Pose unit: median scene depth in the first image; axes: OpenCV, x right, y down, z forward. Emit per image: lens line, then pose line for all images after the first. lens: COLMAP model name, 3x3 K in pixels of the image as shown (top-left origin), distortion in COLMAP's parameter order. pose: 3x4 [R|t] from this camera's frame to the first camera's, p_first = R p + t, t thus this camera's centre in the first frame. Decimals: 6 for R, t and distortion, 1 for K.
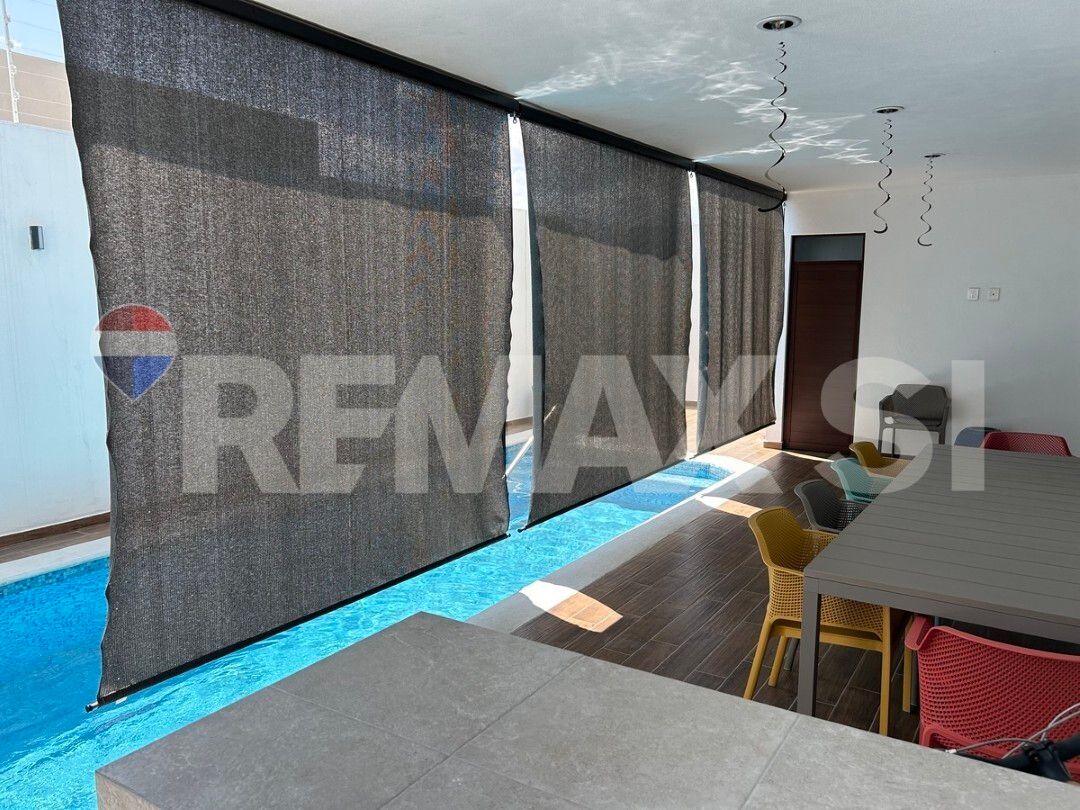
lens RADIAL K [[812.6, 0, 538.8], [0, 812.6, 405.5], [0, 0, 1]] dist [0.004671, -0.004382]
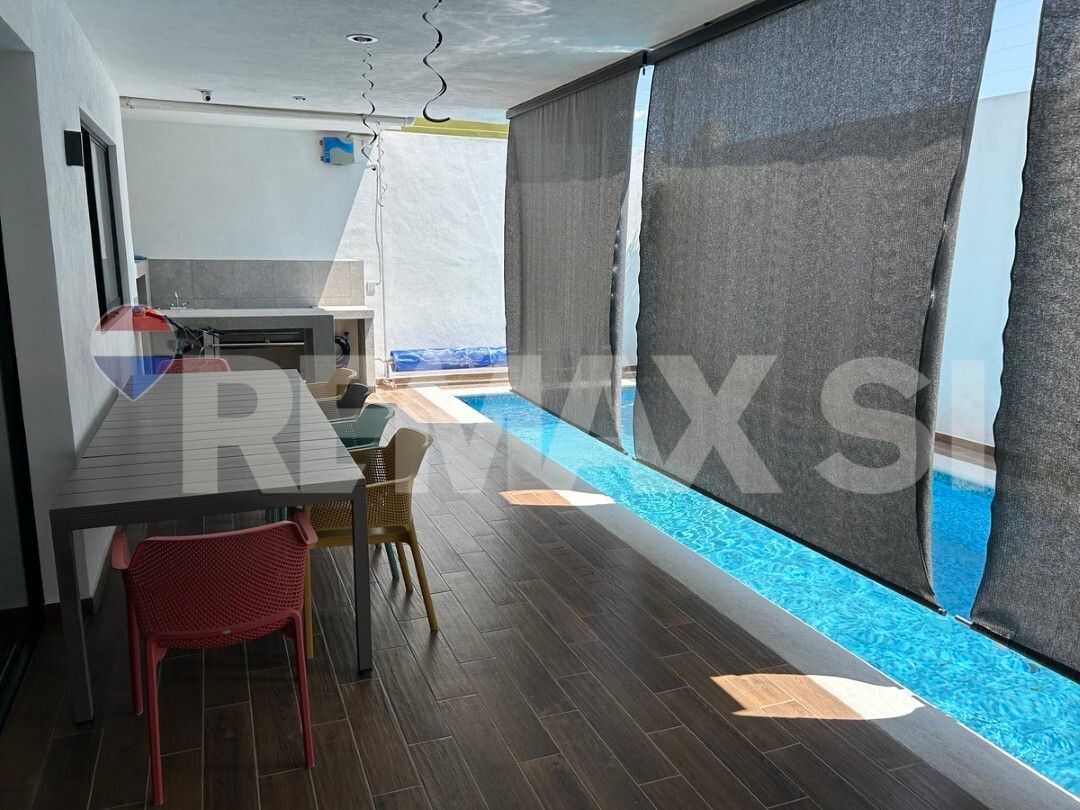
lens RADIAL K [[812.6, 0, 539.0], [0, 812.6, 405.9], [0, 0, 1]] dist [0.004671, -0.004382]
pose [[-0.583936, 0.126951, -0.801812, 0.770789], [-0.142490, 0.956335, 0.255188, -0.143343], [0.799197, 0.263263, -0.540349, 1.242241]]
